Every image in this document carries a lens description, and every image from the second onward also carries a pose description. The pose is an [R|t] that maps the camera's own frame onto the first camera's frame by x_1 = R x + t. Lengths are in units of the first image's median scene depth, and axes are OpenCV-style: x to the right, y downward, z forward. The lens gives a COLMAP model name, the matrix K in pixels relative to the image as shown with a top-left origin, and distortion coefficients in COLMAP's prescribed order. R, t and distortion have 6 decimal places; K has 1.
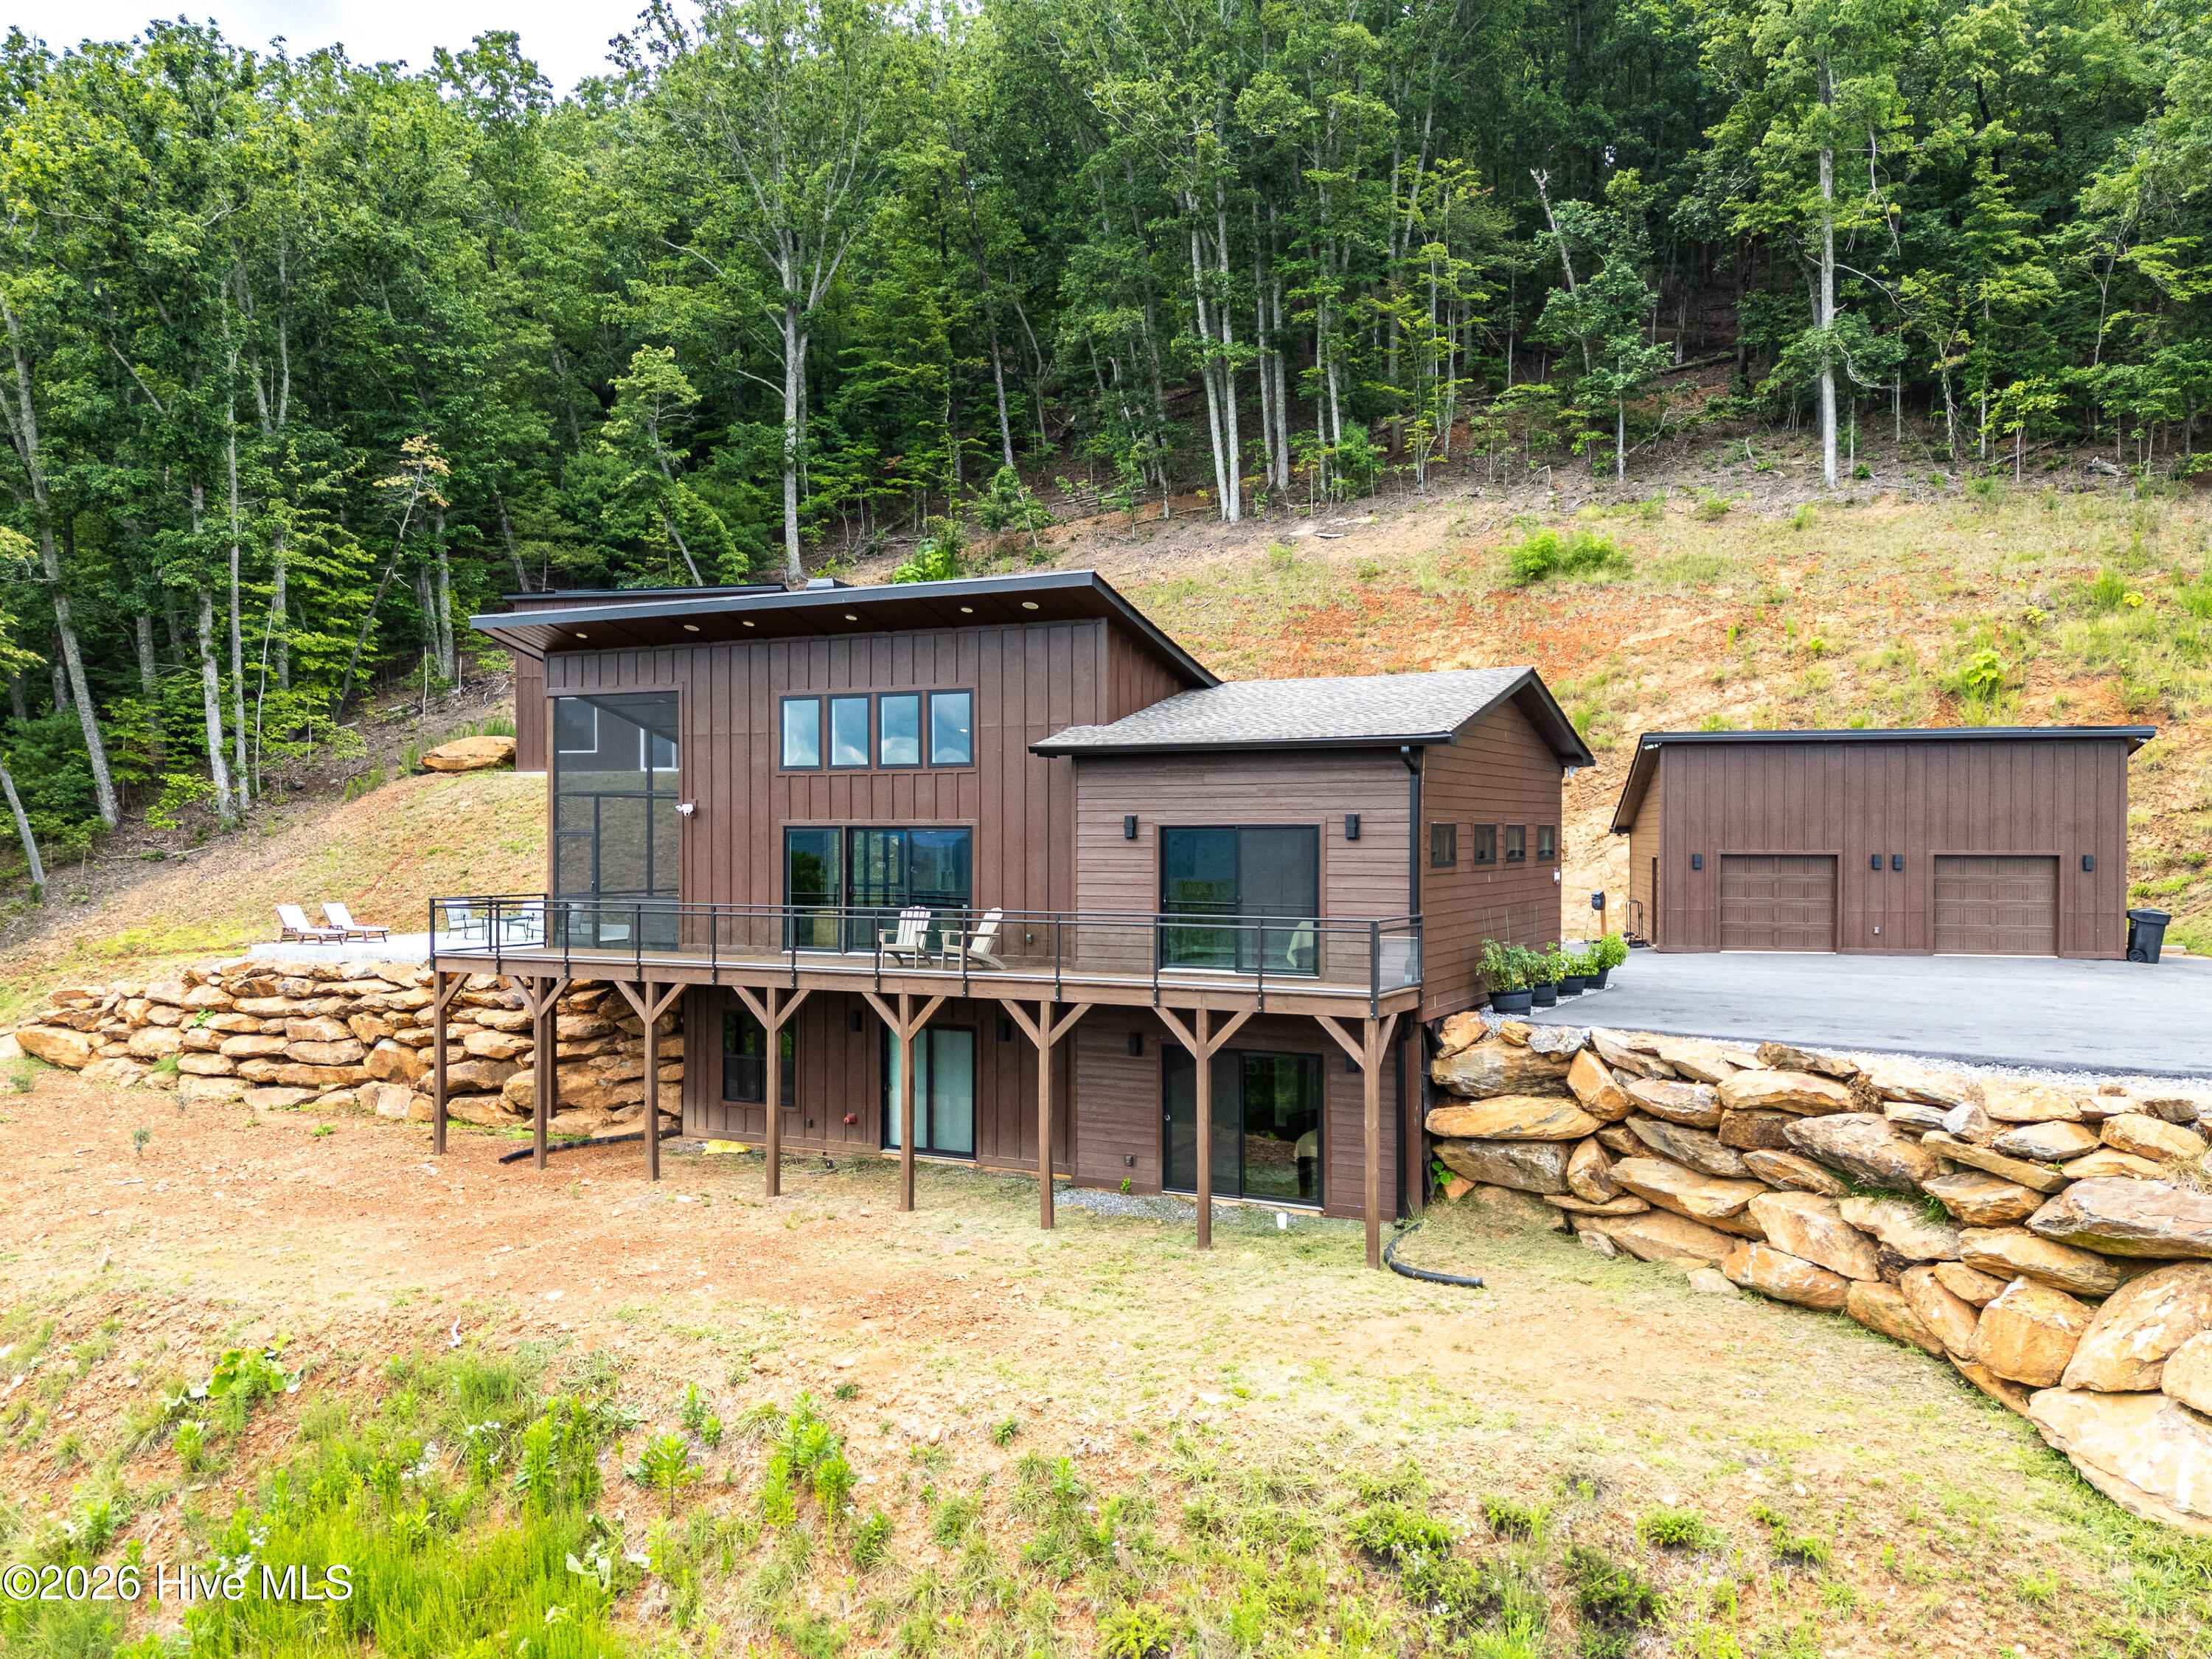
lens RADIAL K [[1643.0, 0, 1121.9], [0, 1643.0, 858.0], [0, 0, 1]] dist [0.069565, -0.072665]
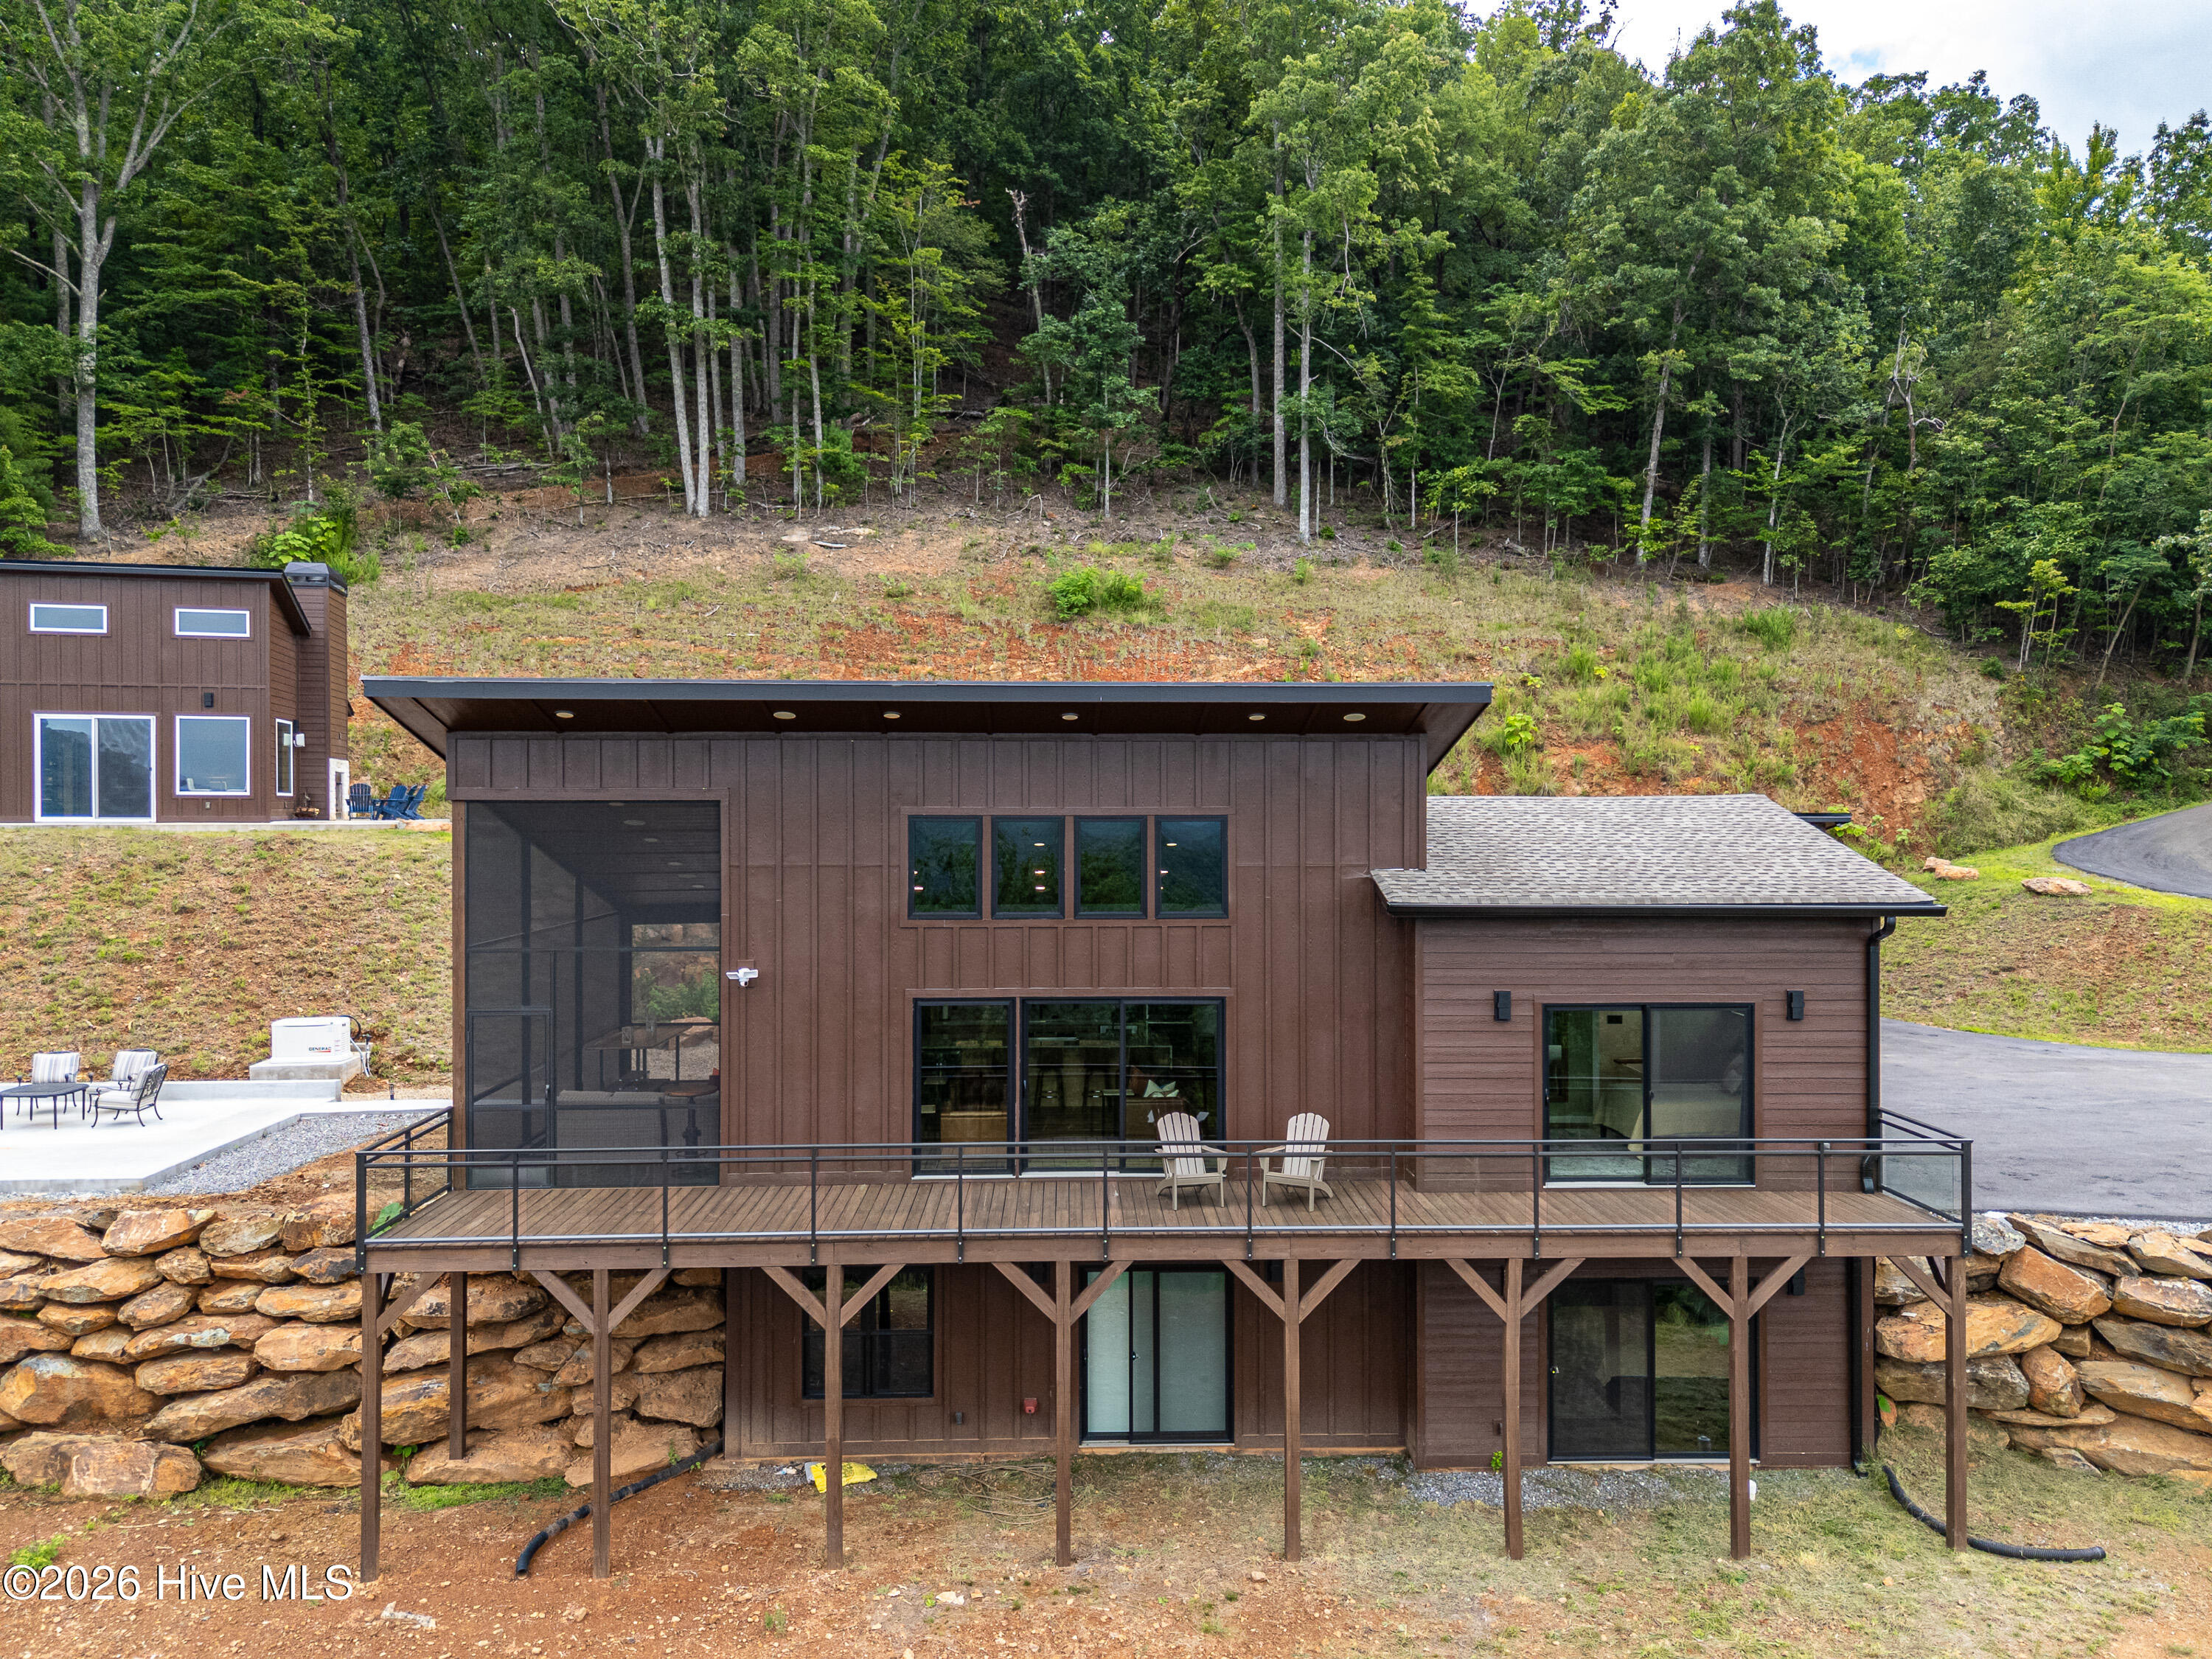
lens RADIAL K [[1615.7, 0, 1106.0], [0, 1615.7, 829.5], [0, 0, 1]] dist [0.072194, -0.071239]
pose [[0.874206, -0.005216, 0.485528, -0.458618], [0.006943, 0.999974, -0.001760, -0.087864], [-0.485506, 0.004910, 0.874219, 0.344307]]
